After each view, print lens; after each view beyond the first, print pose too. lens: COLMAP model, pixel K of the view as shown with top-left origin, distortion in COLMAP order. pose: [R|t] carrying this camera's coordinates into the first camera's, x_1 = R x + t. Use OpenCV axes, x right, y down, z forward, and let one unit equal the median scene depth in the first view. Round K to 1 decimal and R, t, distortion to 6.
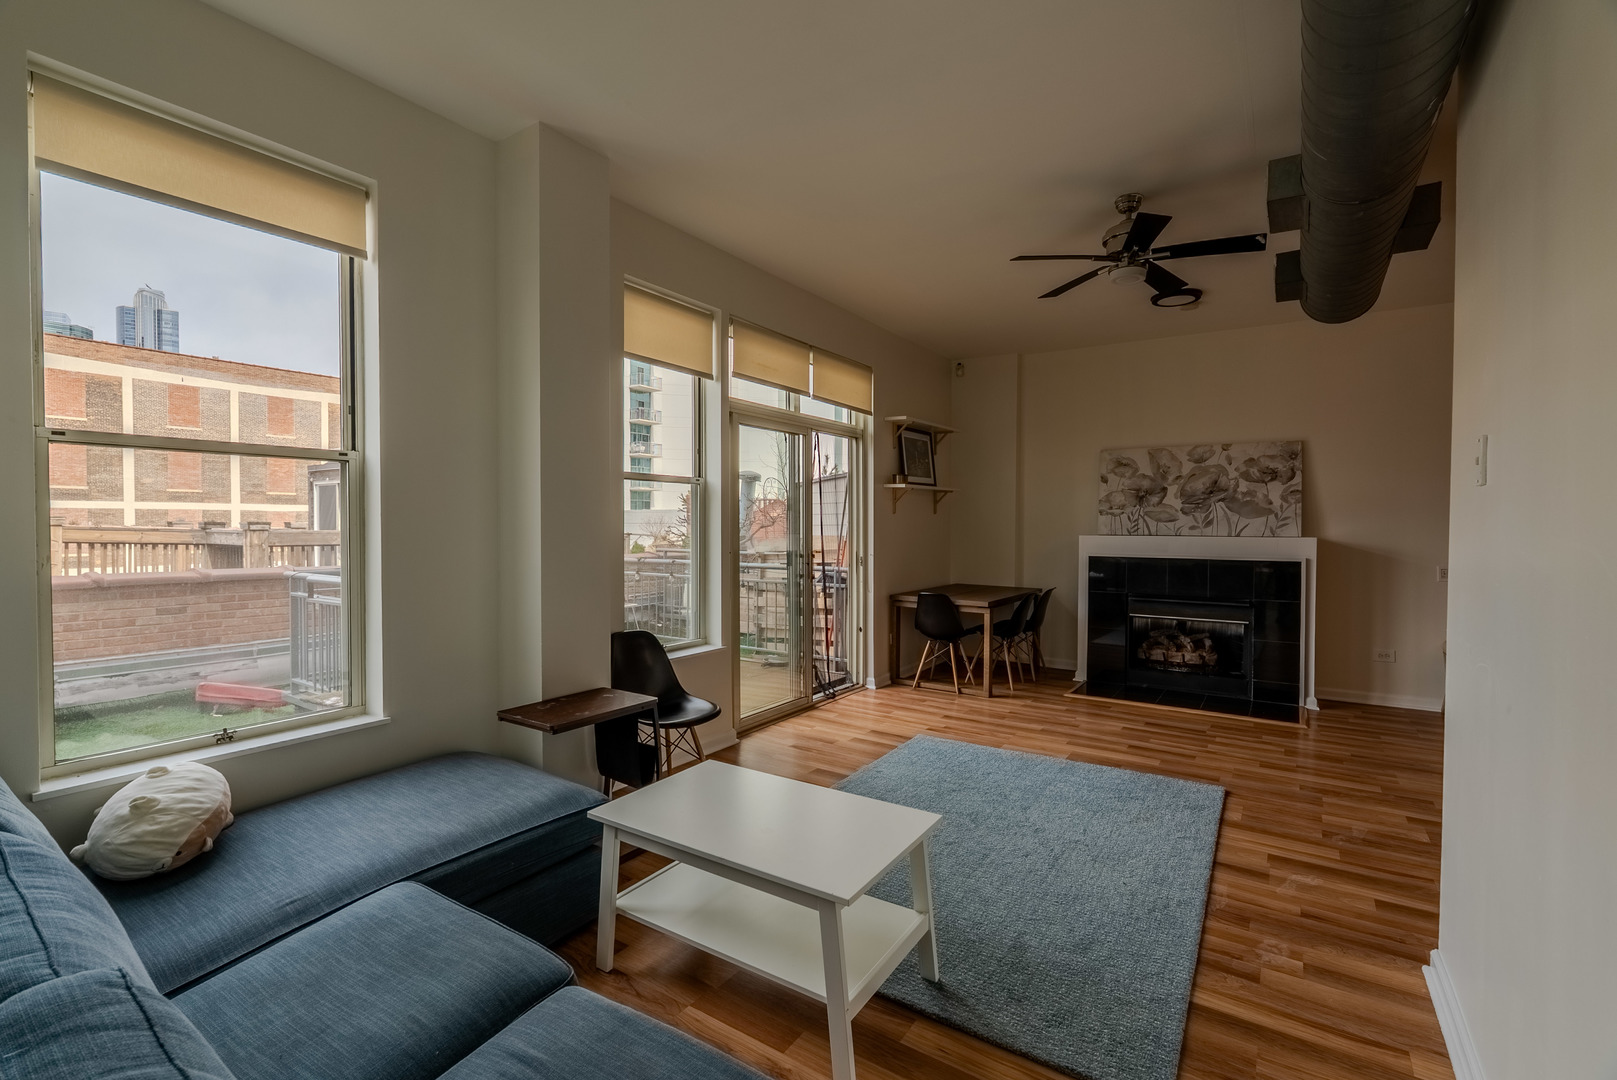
lens RADIAL K [[718.3, 0, 810.3], [0, 718.3, 539.5], [0, 0, 1]] dist [-0.006272, 0.000760]
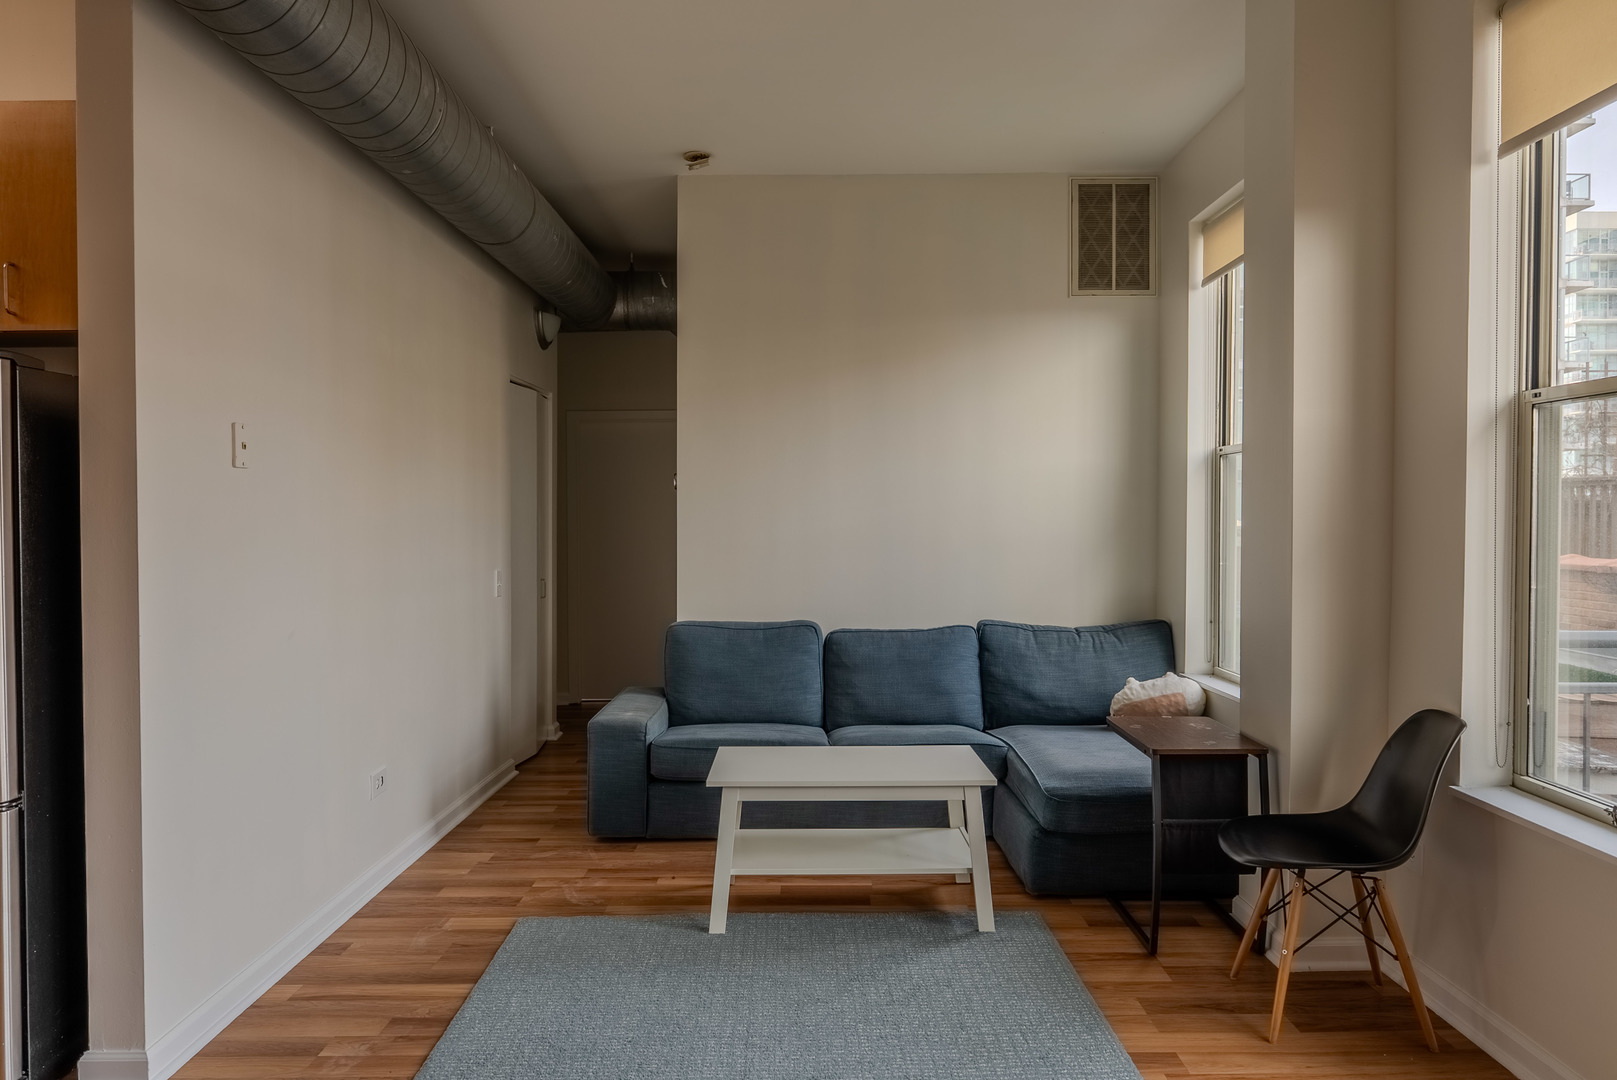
lens RADIAL K [[1103.0, 0, 810.1], [0, 1103.0, 543.1], [0, 0, 1]] dist [0.005492, 0.000888]
pose [[-0.828121, 0.010899, -0.560444, 0.348166], [-0.012908, 0.999175, 0.038505, -0.010244], [0.560401, 0.039121, -0.827297, 0.870465]]
